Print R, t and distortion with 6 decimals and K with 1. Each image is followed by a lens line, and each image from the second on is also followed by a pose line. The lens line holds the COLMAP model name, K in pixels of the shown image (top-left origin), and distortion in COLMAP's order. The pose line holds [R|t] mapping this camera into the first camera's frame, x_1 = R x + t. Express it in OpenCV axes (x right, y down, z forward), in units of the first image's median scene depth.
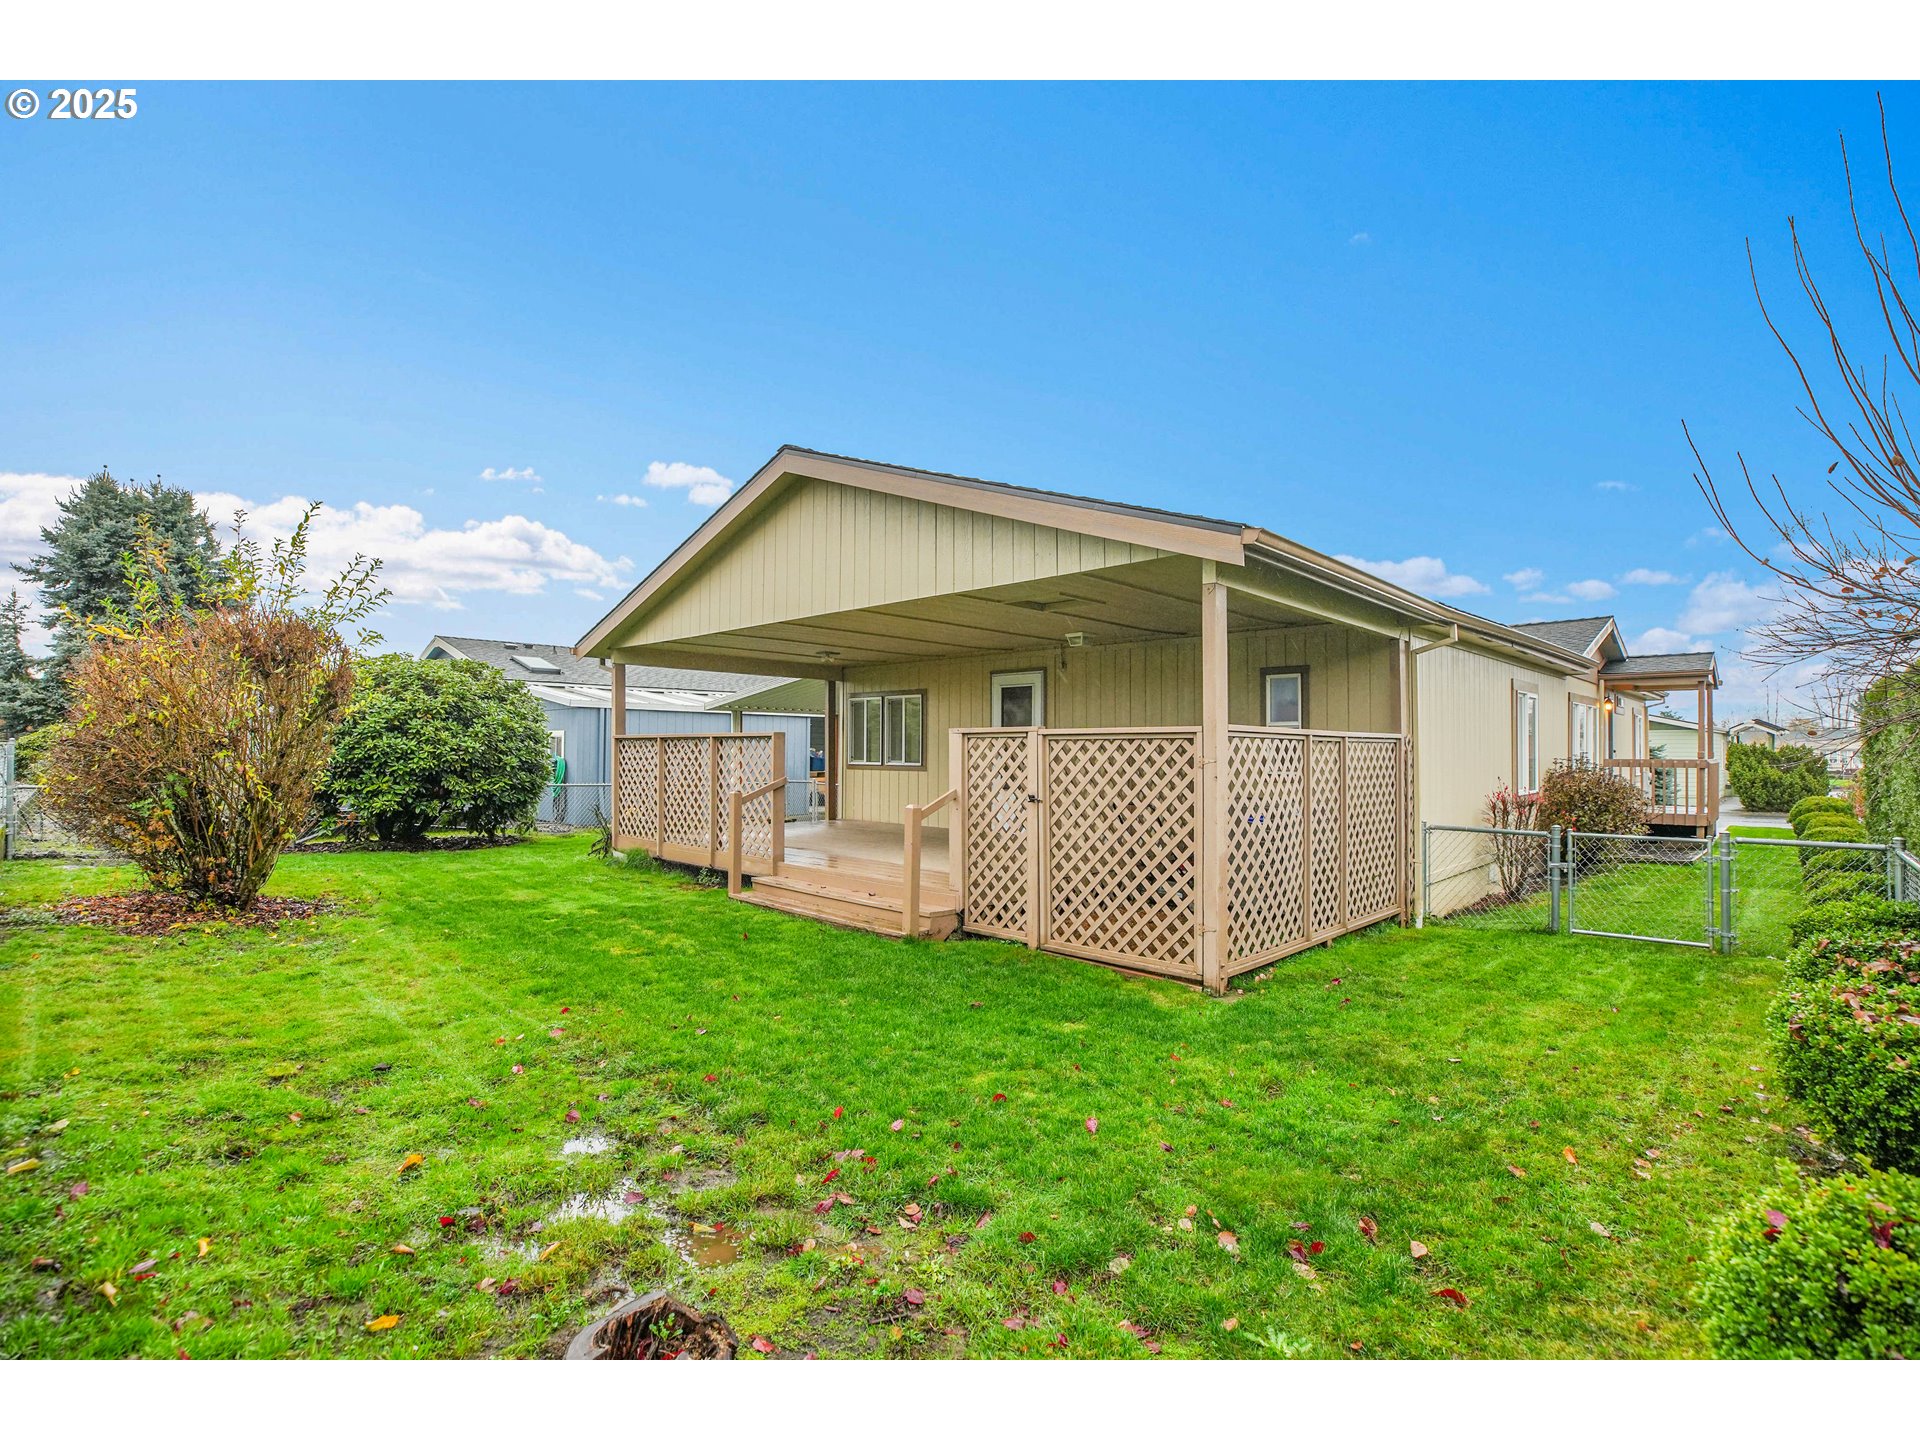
lens RADIAL K [[909.0, 0, 957.8], [0, 909.0, 717.4], [0, 0, 1]] dist [-0.039638, 0.009075]
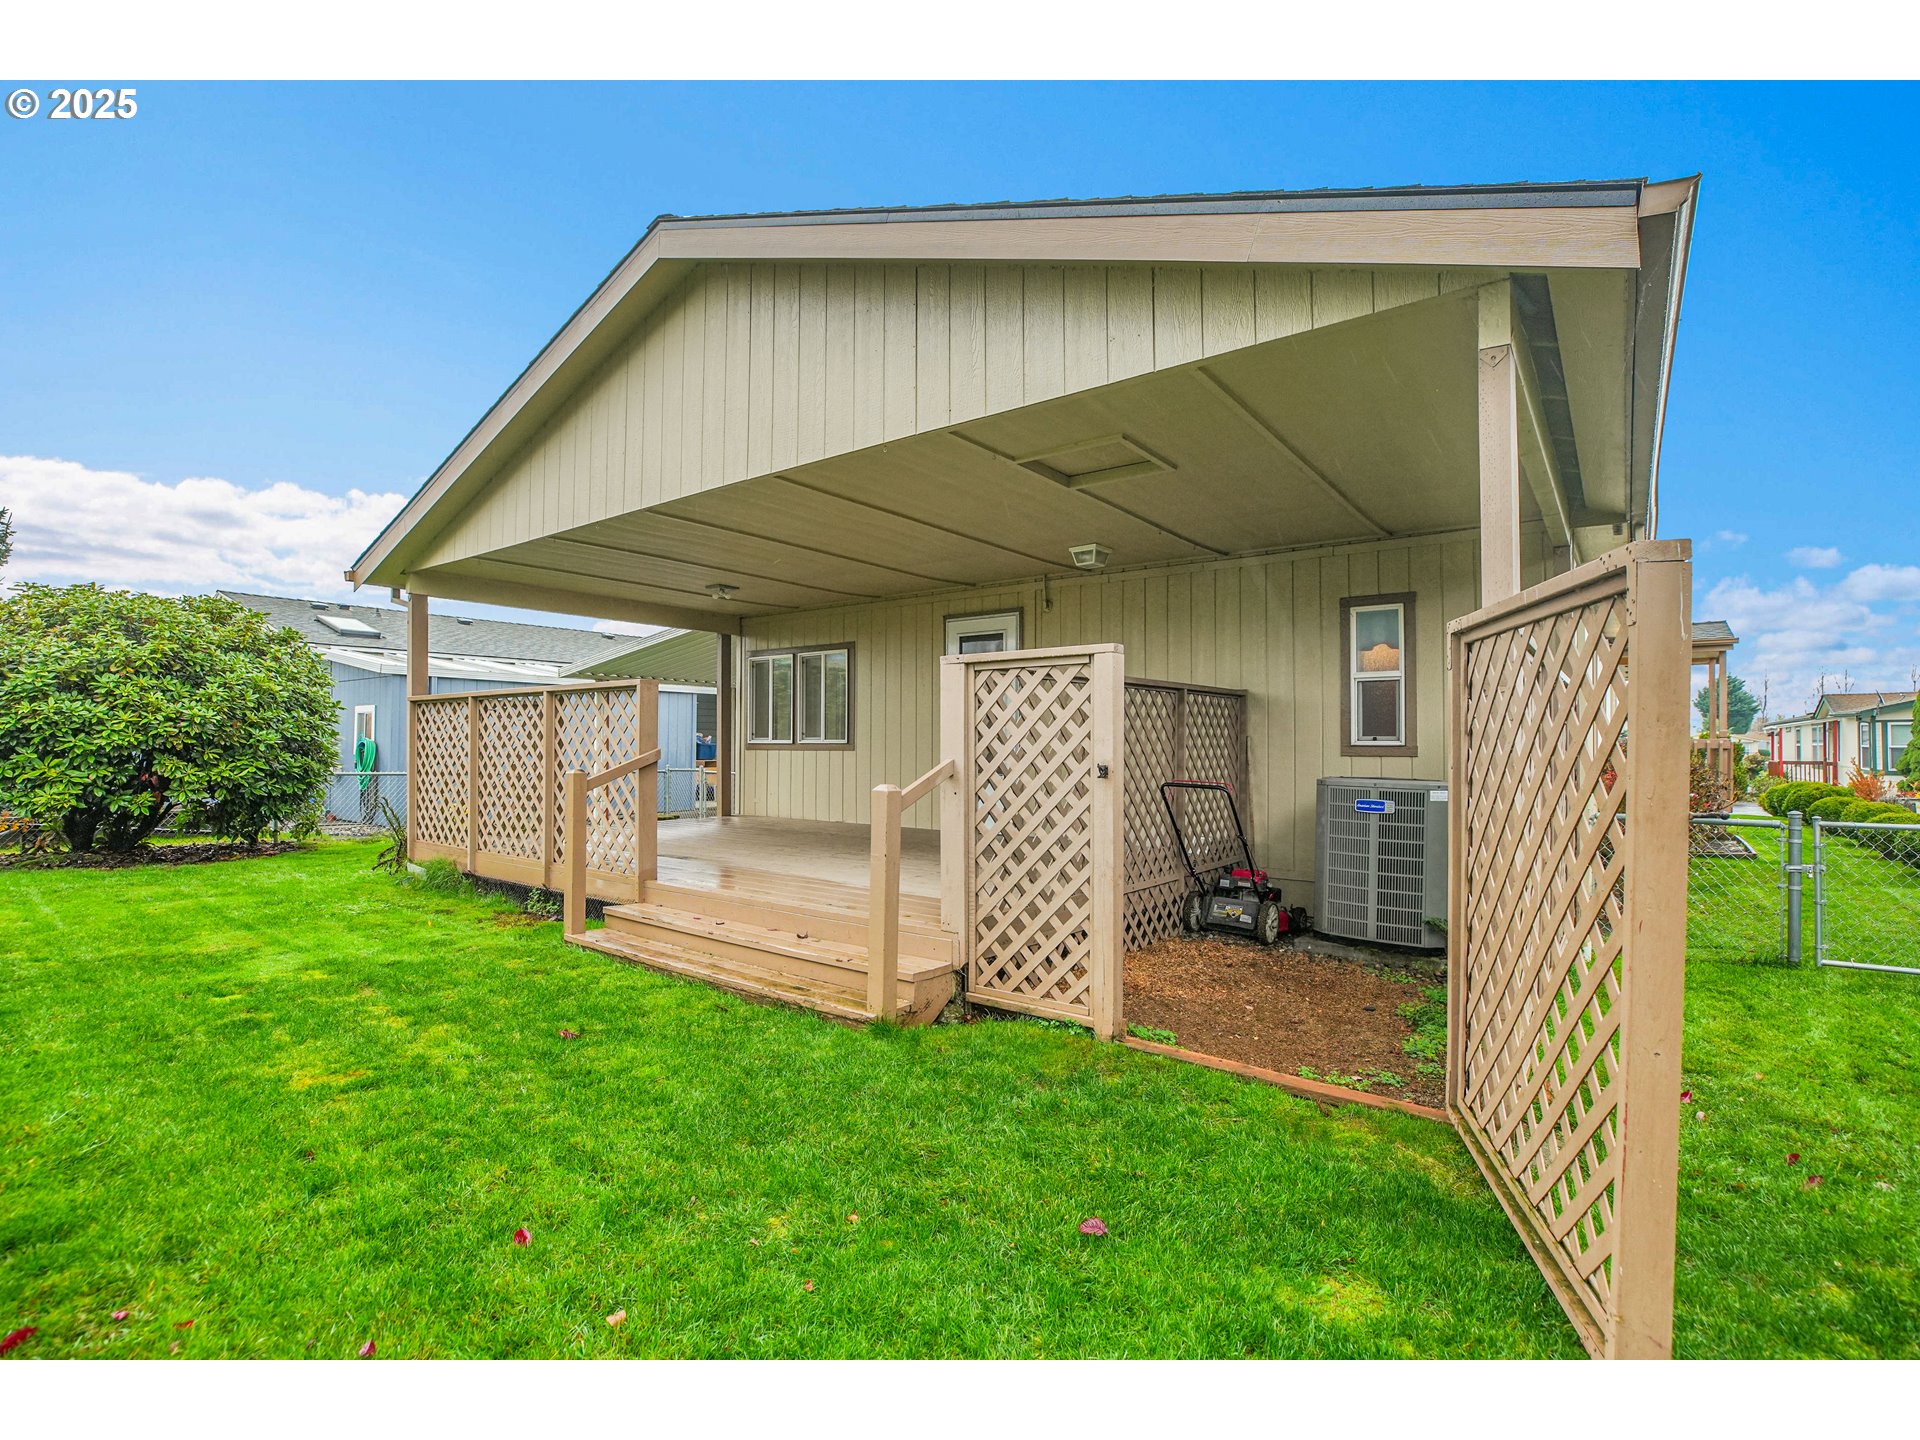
lens RADIAL K [[909.0, 0, 953.3], [0, 909.0, 722.8], [0, 0, 1]] dist [-0.039638, 0.009075]
pose [[0.993415, 0.001252, 0.114561, -0.049922], [-0.002443, 0.999944, 0.010250, 0.035633], [-0.114542, -0.010463, 0.993363, 0.301718]]
